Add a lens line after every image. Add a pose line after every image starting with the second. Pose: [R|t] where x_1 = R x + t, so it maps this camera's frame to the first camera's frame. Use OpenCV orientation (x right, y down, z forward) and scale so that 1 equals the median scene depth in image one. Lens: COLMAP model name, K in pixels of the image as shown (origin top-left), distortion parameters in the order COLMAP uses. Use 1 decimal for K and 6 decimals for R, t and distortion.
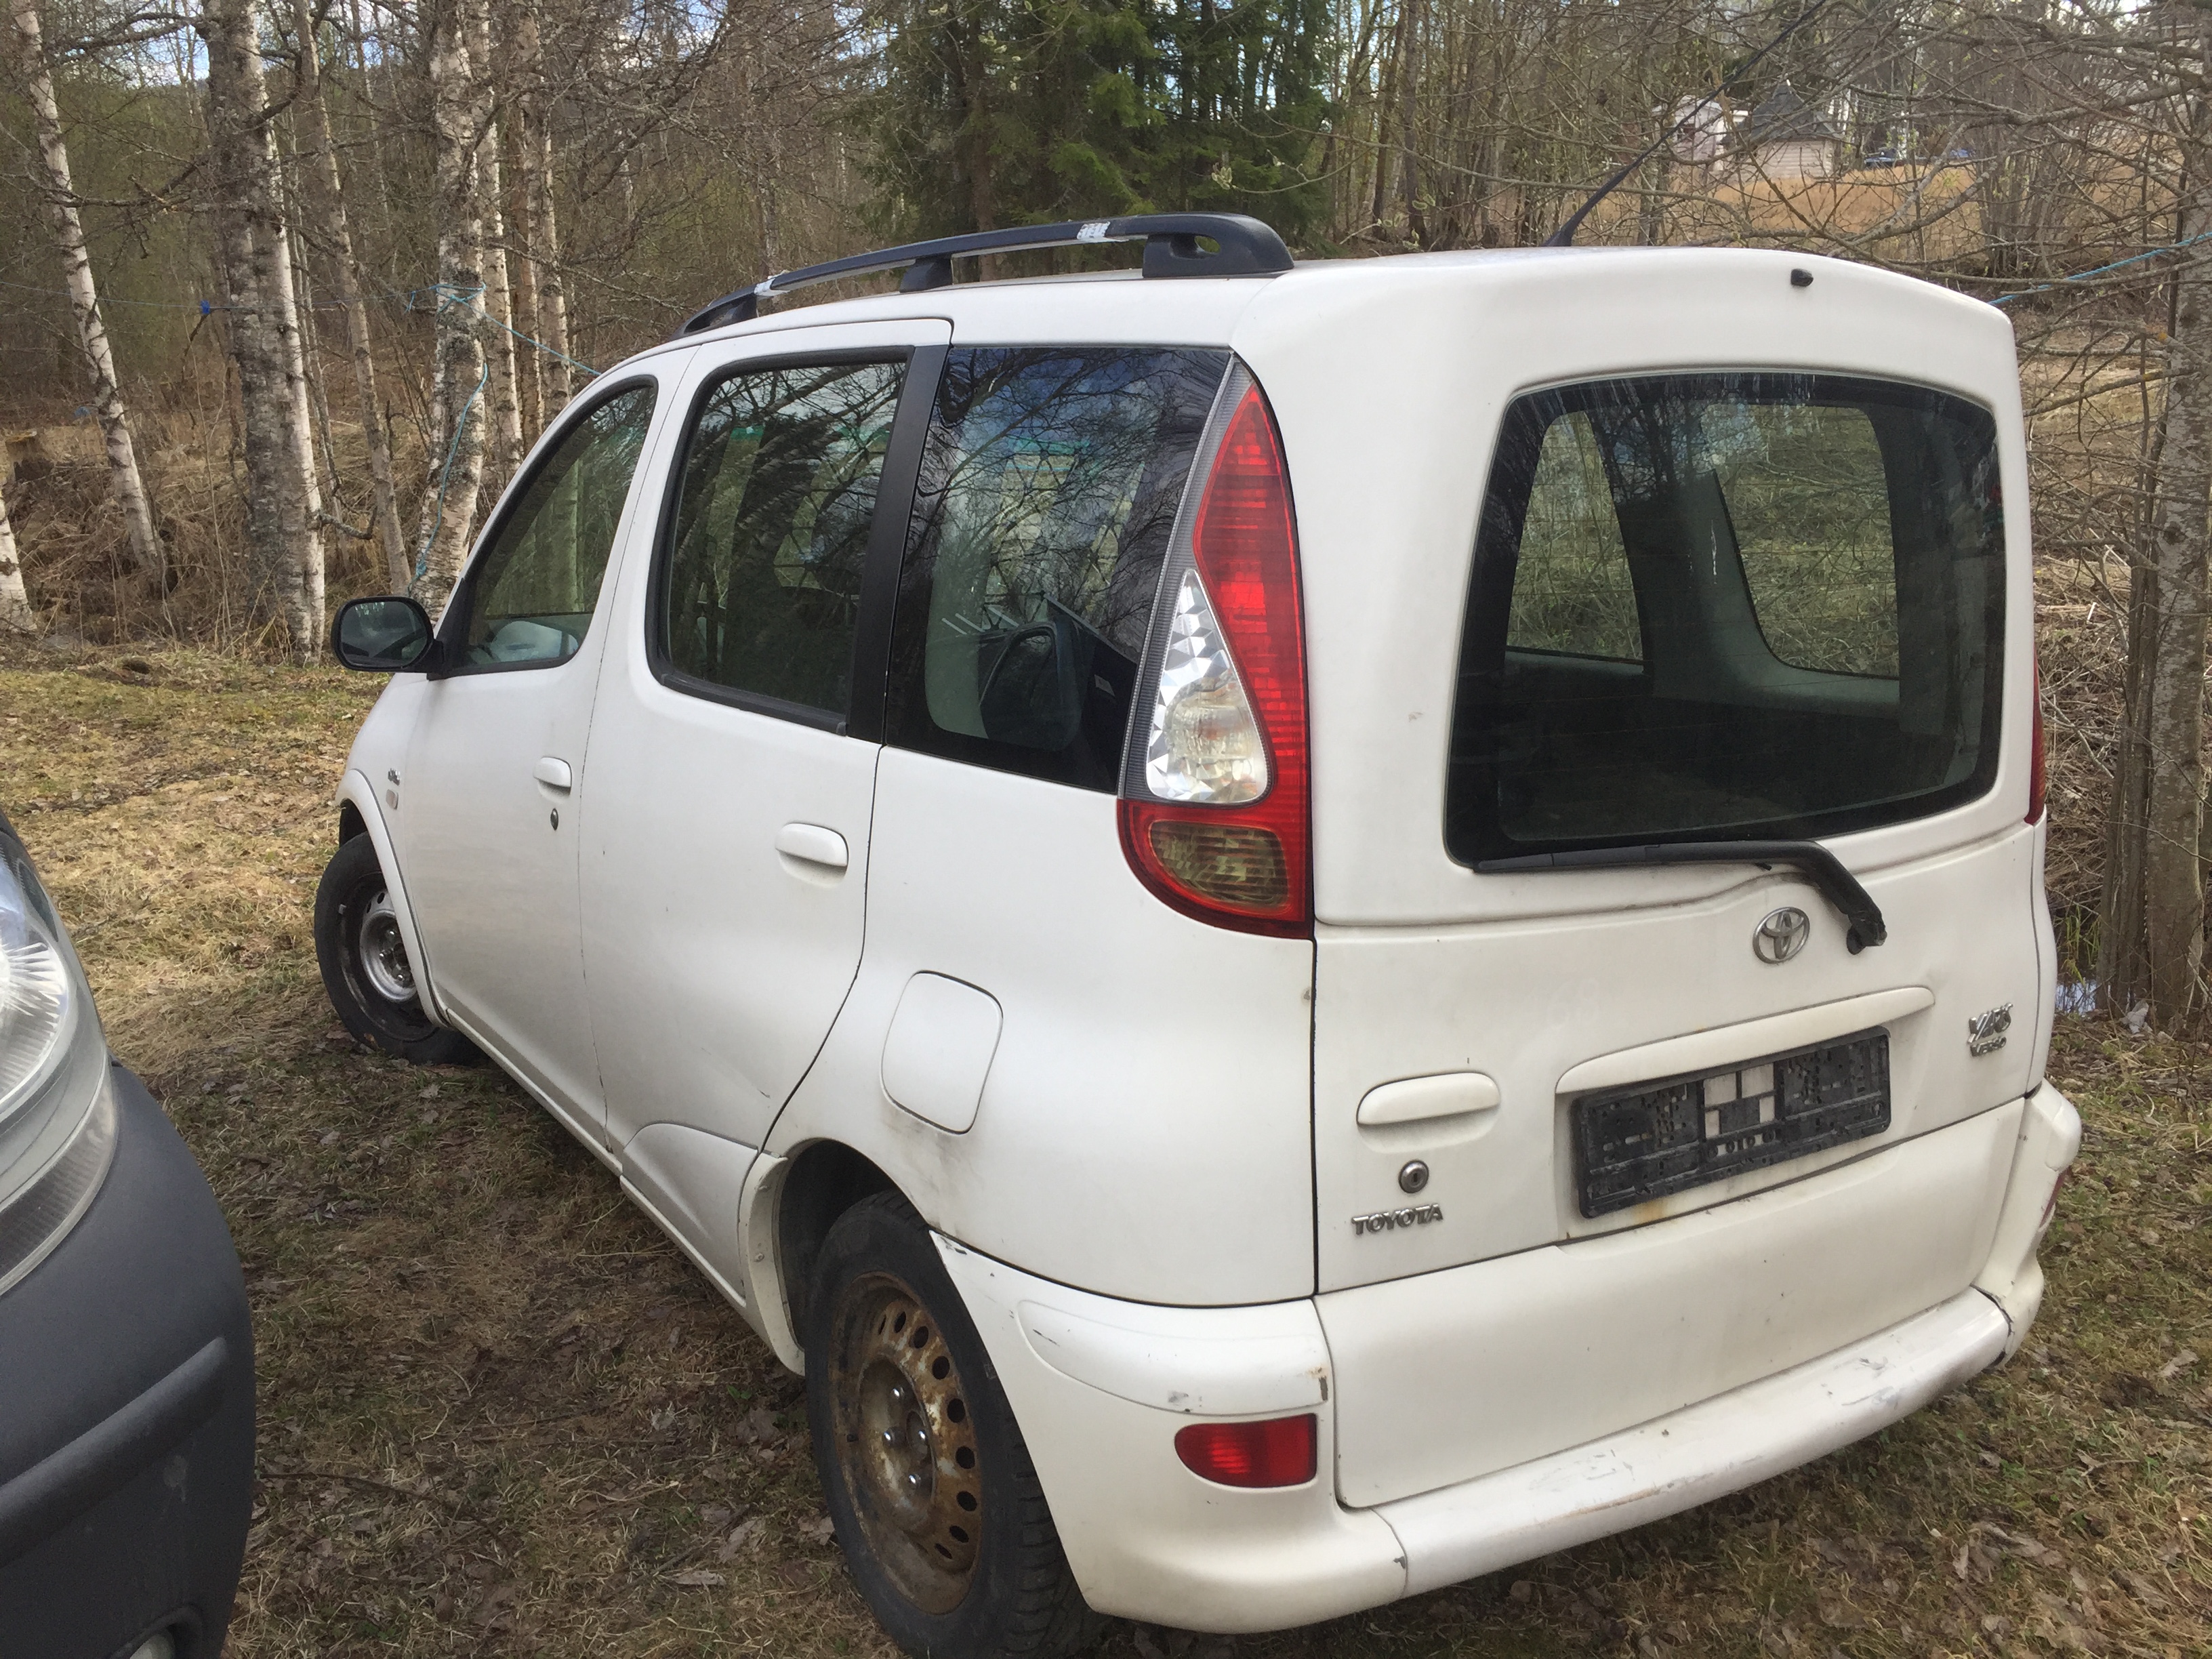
lens RADIAL K [[1881.5, 0, 1109.1], [0, 1881.5, 840.2], [0, 0, 1]] dist [0.064895, -0.085408]
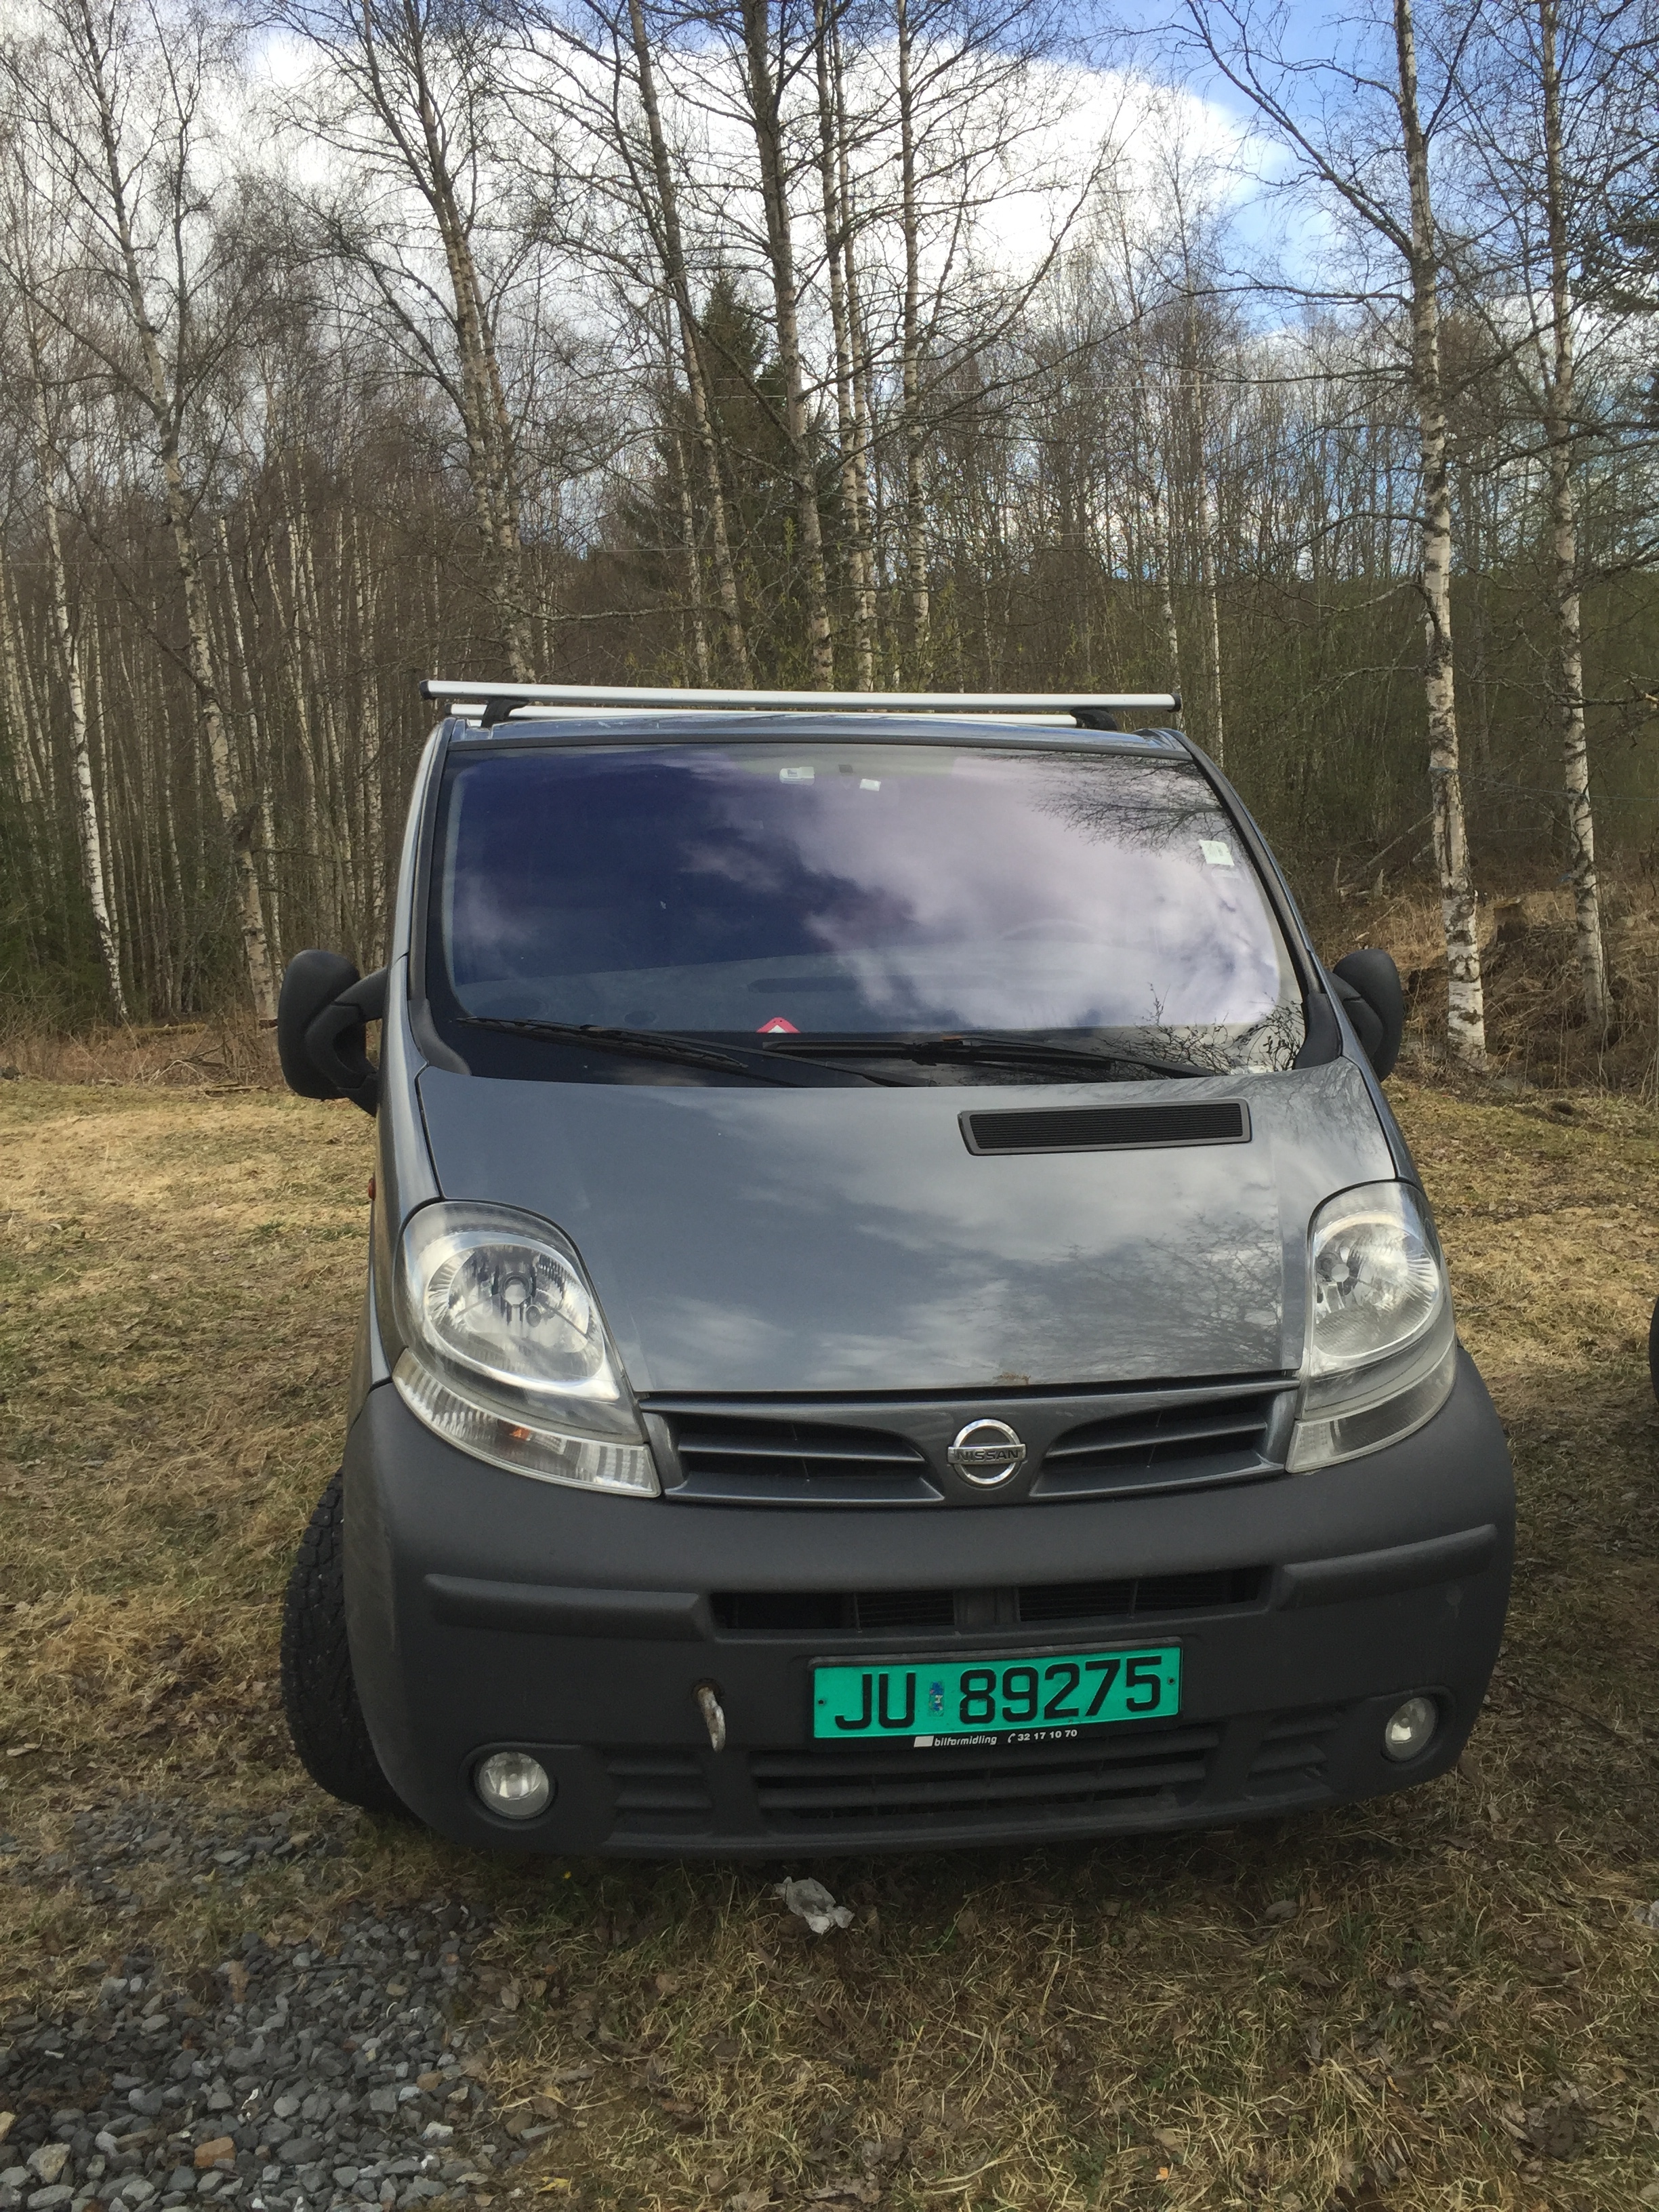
lens RADIAL K [[1881.5, 0, 809.8], [0, 1881.5, 1094.1], [0, 0, 1]] dist [0.064895, -0.085408]
pose [[0.650189, 0.082636, -0.755265, 0.067992], [-0.161673, 0.986349, -0.031261, 0.011373], [0.742372, 0.142432, 0.654673, -0.104777]]
